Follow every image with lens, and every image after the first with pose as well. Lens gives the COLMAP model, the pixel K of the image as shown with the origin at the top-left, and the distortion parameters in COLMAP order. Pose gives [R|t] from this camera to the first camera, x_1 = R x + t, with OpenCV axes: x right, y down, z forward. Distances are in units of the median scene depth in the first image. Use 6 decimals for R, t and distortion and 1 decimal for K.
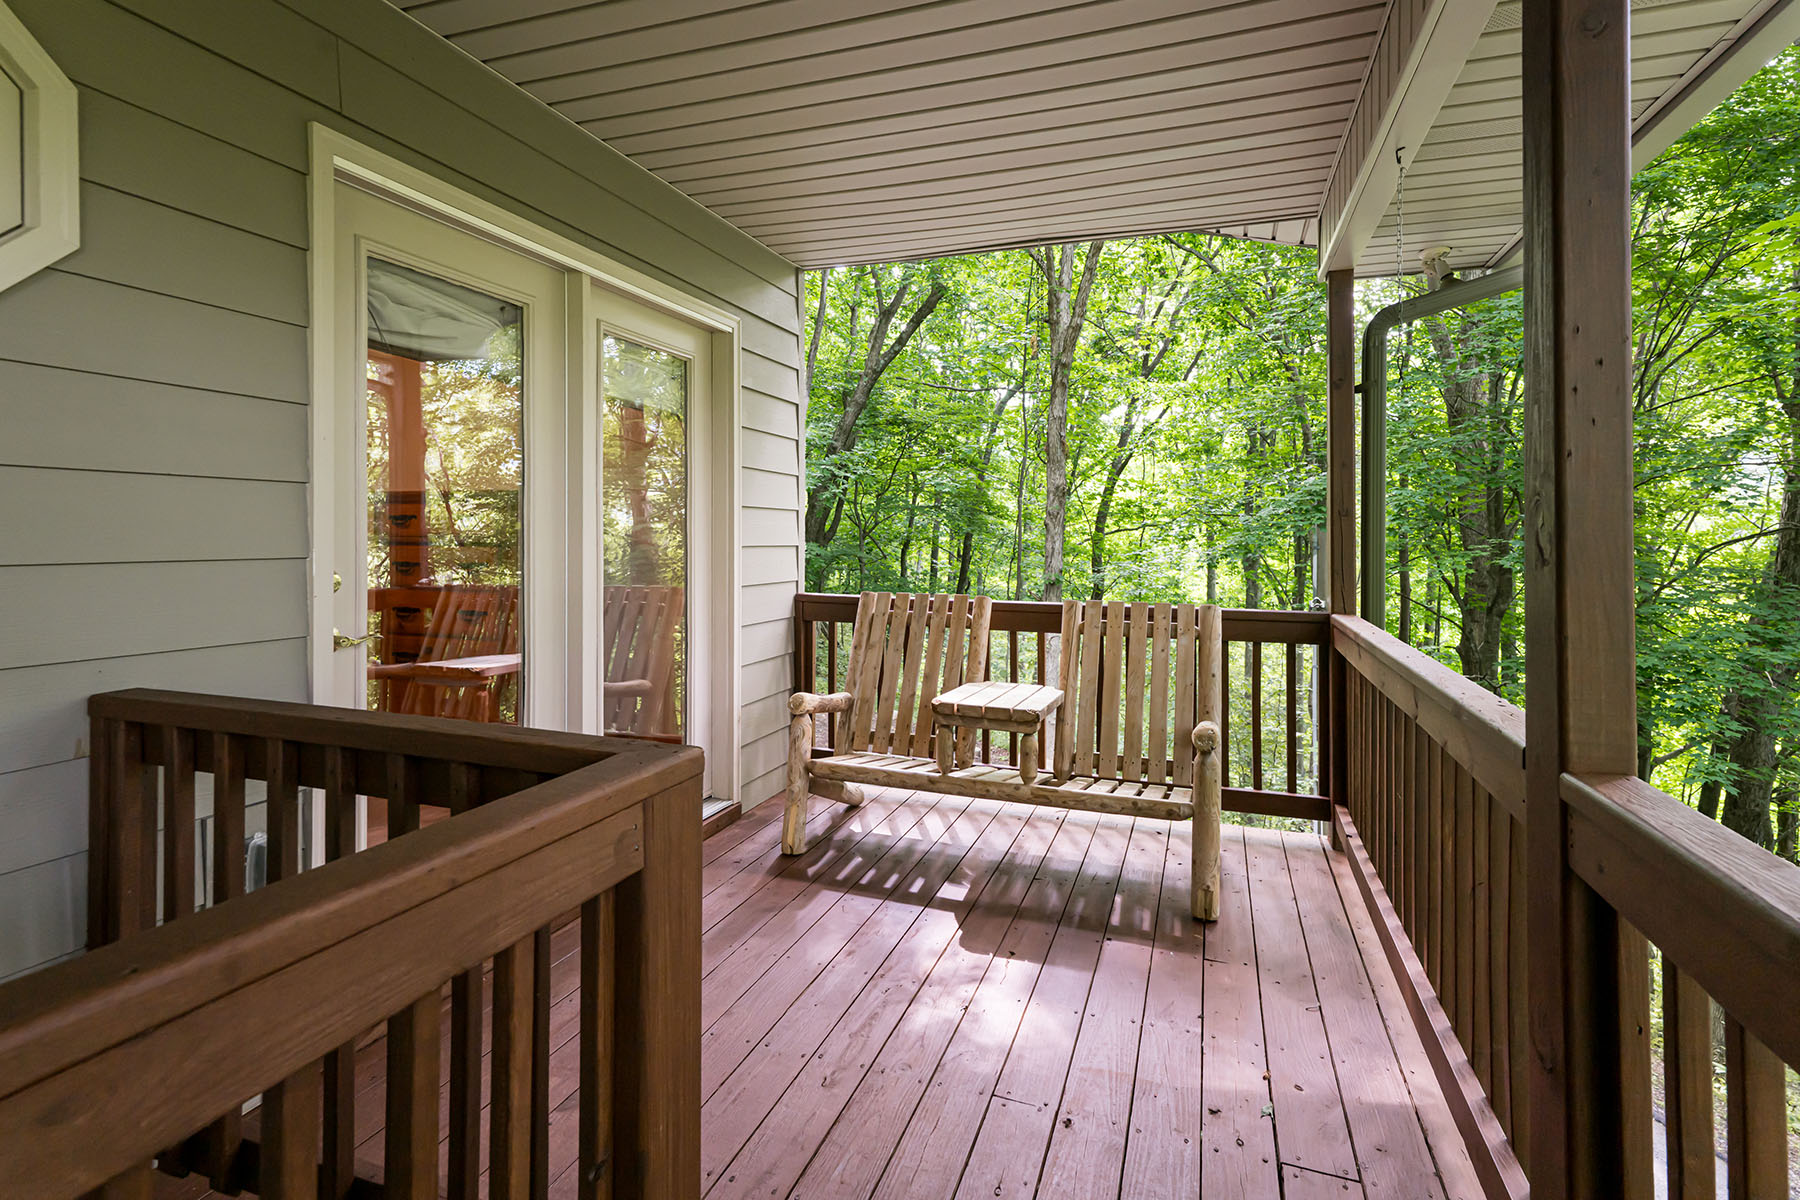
lens RADIAL K [[880.4, 0, 895.5], [0, 880.4, 531.4], [0, 0, 1]] dist [0.000844, 0.000038]
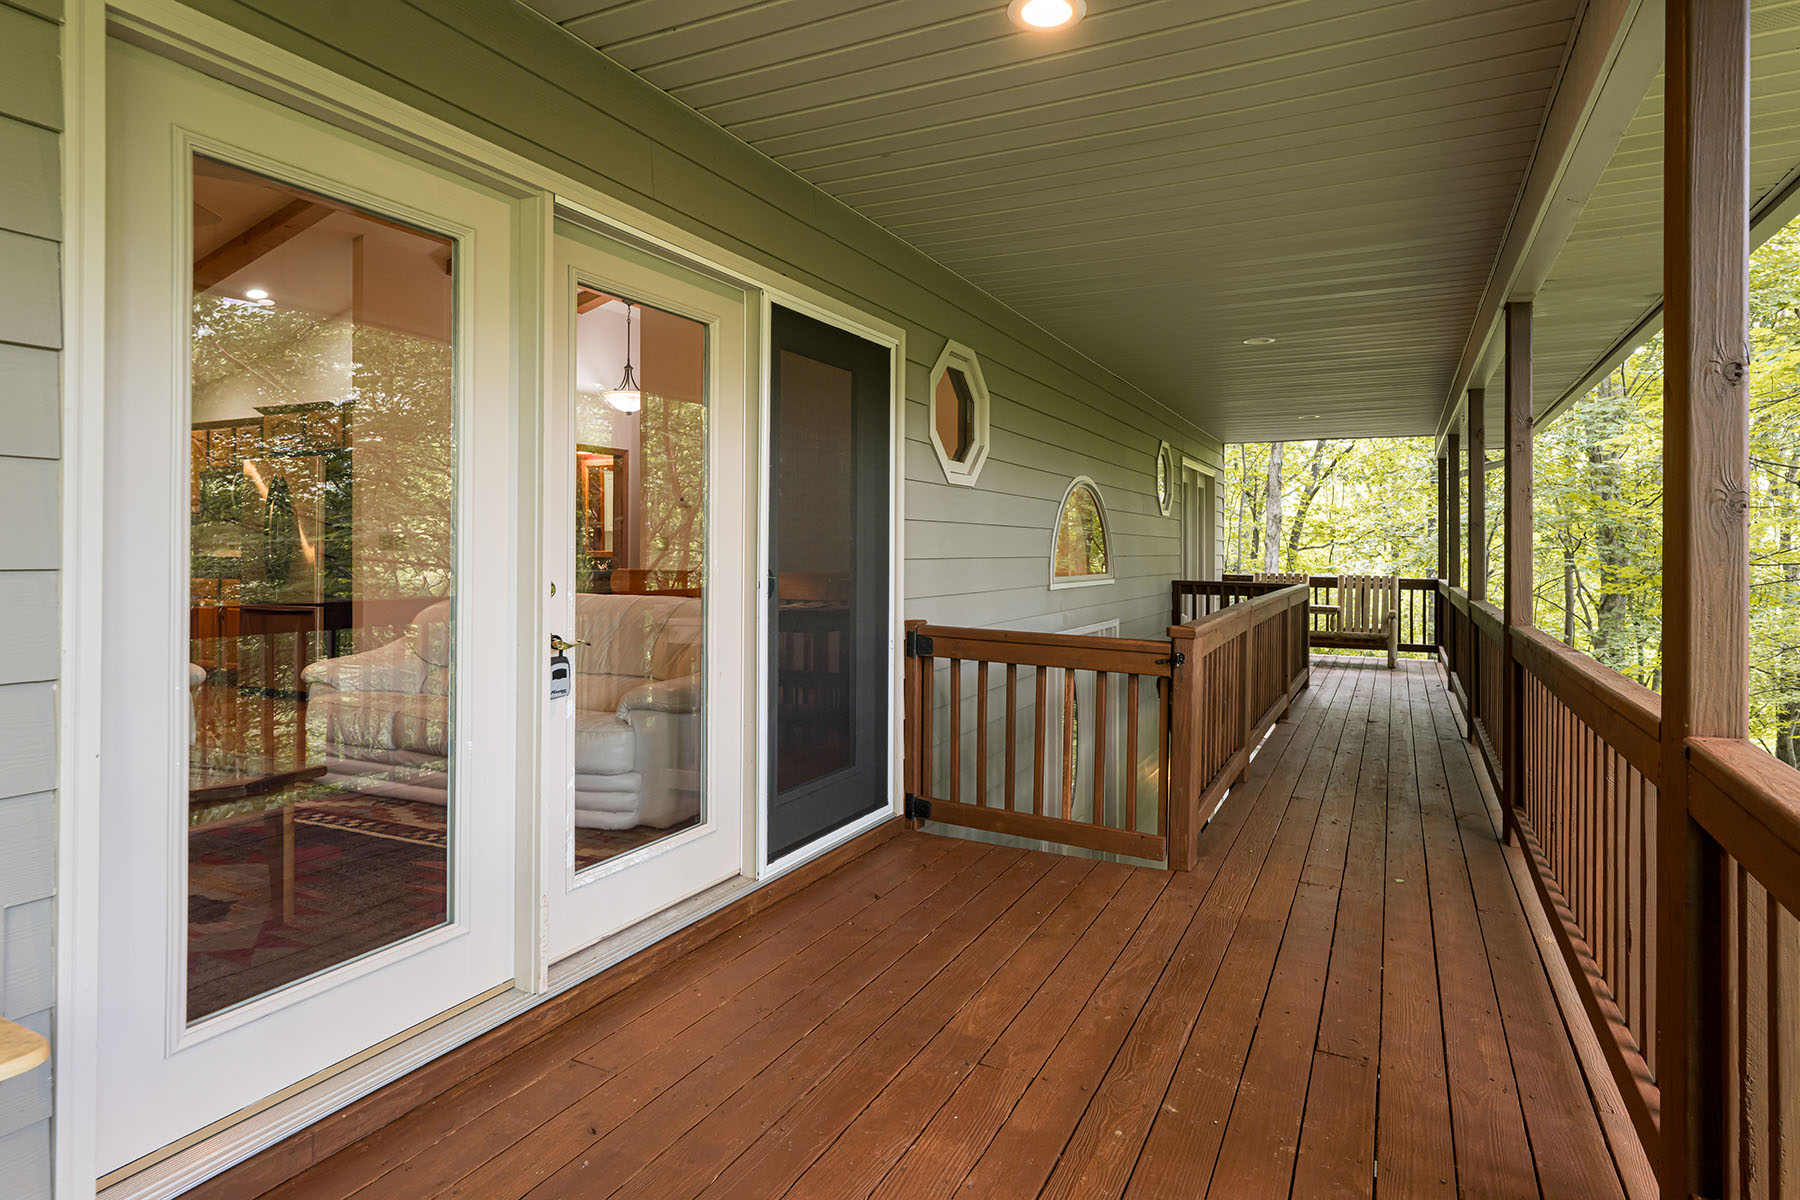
lens RADIAL K [[994.6, 0, 905.3], [0, 994.6, 552.6], [0, 0, 1]] dist [0.000860, -0.000229]
pose [[0.993414, 0.010293, -0.114120, -0.754716], [-0.009483, 0.999926, 0.007636, -0.000852], [0.114190, -0.006504, 0.993438, -2.114800]]
